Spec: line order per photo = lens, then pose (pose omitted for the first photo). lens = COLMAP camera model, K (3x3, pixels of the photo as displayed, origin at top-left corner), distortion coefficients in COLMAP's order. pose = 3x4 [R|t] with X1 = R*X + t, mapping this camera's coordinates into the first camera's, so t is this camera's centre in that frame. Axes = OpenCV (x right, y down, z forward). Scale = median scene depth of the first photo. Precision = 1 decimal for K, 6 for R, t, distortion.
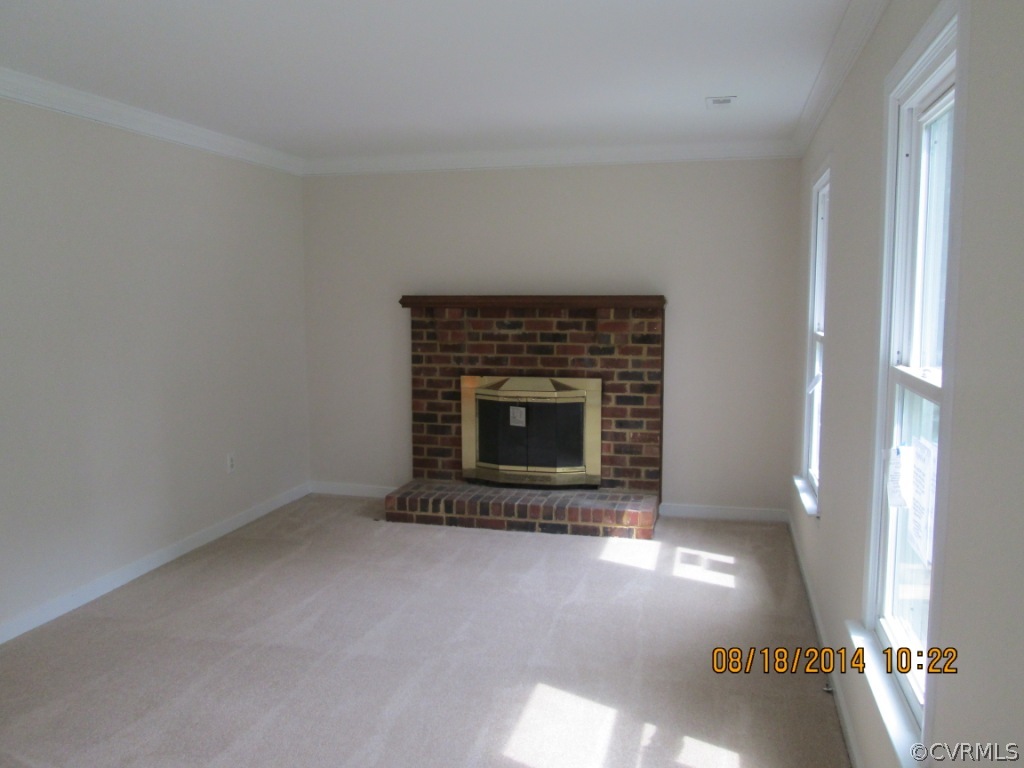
lens RADIAL K [[856.4, 0, 512.0], [0, 856.4, 384.0], [0, 0, 1]] dist [-0.041912, 0.014814]
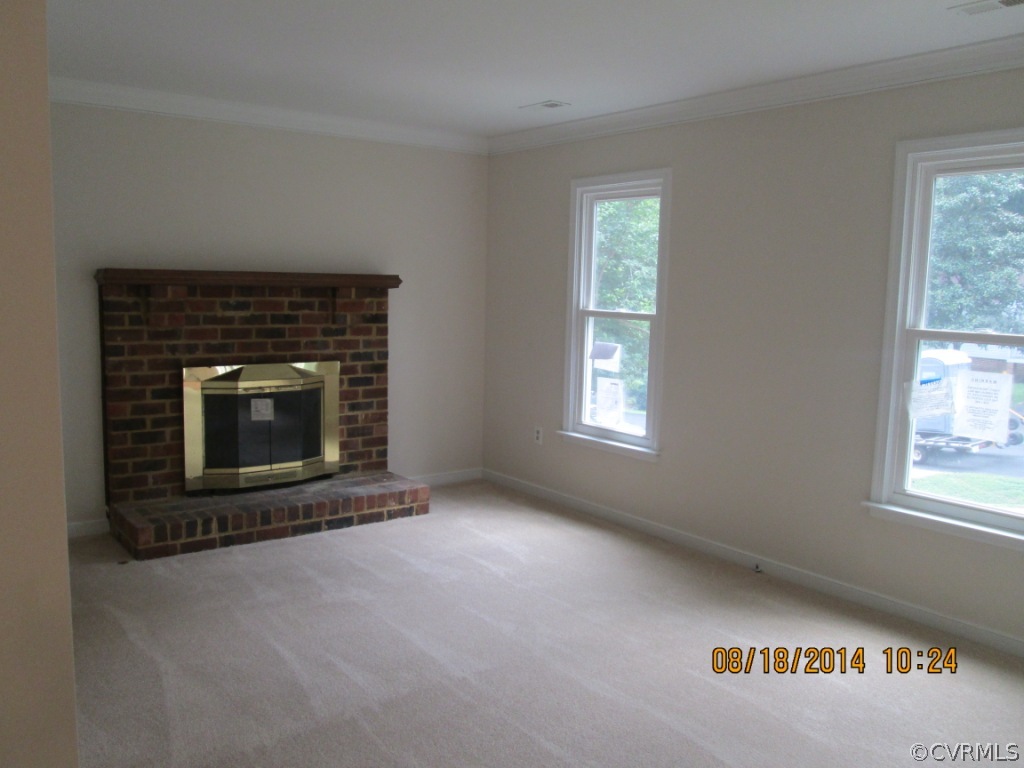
lens RADIAL K [[856.4, 0, 512.0], [0, 856.4, 384.0], [0, 0, 1]] dist [-0.041912, 0.014814]
pose [[0.625498, -0.076765, 0.776440, -0.513119], [0.059310, 0.996947, 0.050786, -0.017617], [-0.777968, 0.014284, 0.628141, 0.248969]]
